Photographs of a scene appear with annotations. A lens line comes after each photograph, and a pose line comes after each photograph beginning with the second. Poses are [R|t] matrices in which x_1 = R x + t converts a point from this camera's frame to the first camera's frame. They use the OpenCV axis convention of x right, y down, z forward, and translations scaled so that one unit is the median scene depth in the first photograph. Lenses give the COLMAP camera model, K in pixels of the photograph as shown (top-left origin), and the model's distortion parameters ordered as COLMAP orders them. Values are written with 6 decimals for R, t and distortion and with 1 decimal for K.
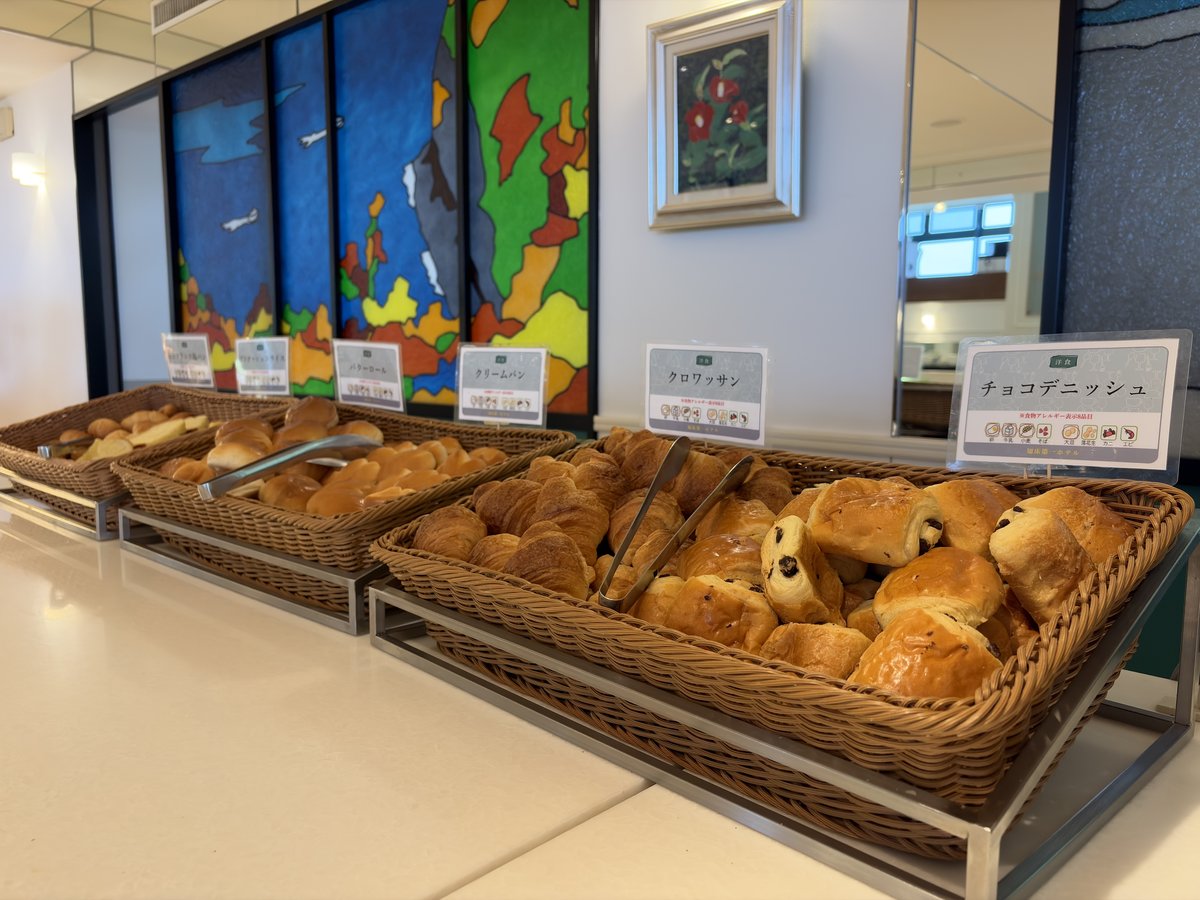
lens RADIAL K [[916.2, 0, 602.9], [0, 916.2, 451.6], [0, 0, 1]] dist [0.006959, 0.000620]
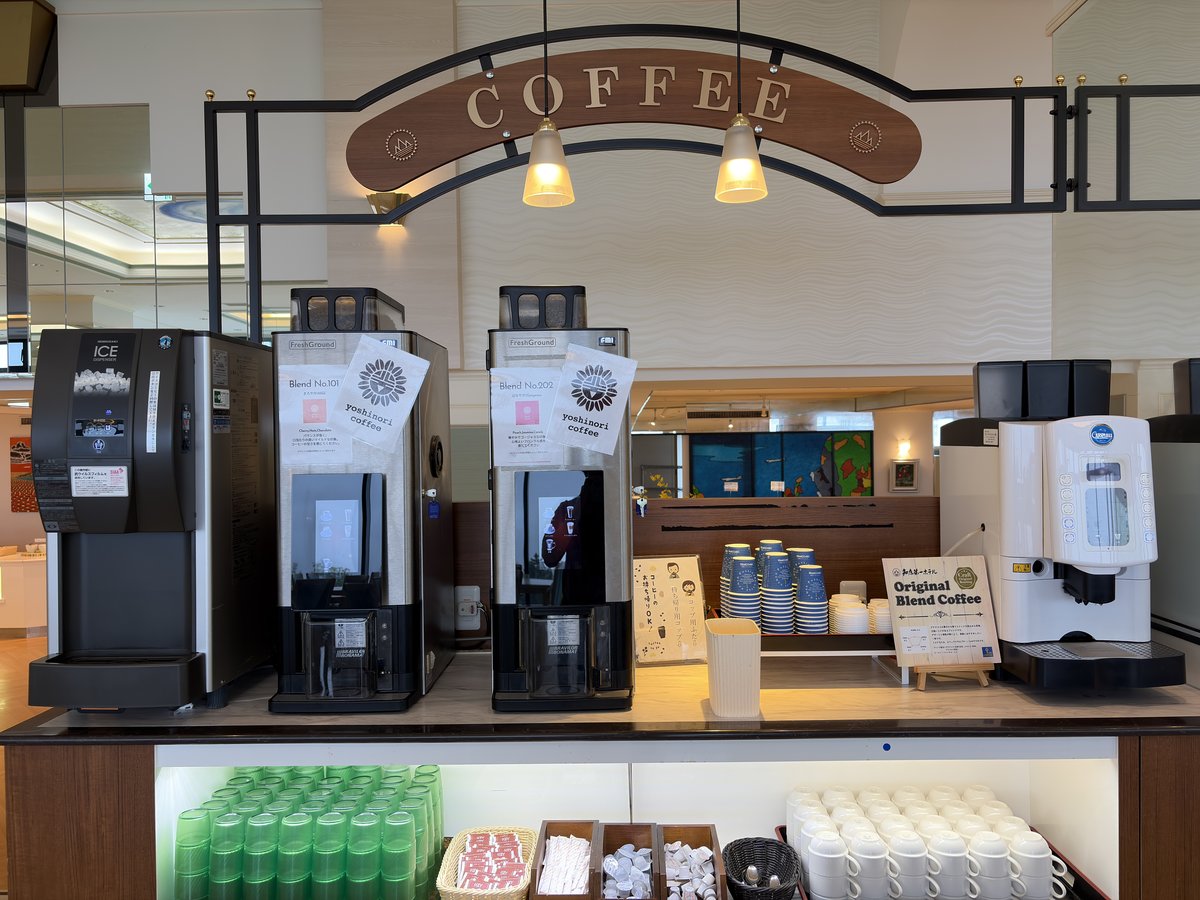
lens RADIAL K [[916.2, 0, 600.6], [0, 916.2, 448.9], [0, 0, 1]] dist [0.006959, 0.000620]
pose [[0.750203, -0.016090, 0.661012, -4.255663], [0.091623, 0.992589, -0.079825, -0.179428], [-0.654829, 0.120449, 0.746117, -1.791457]]
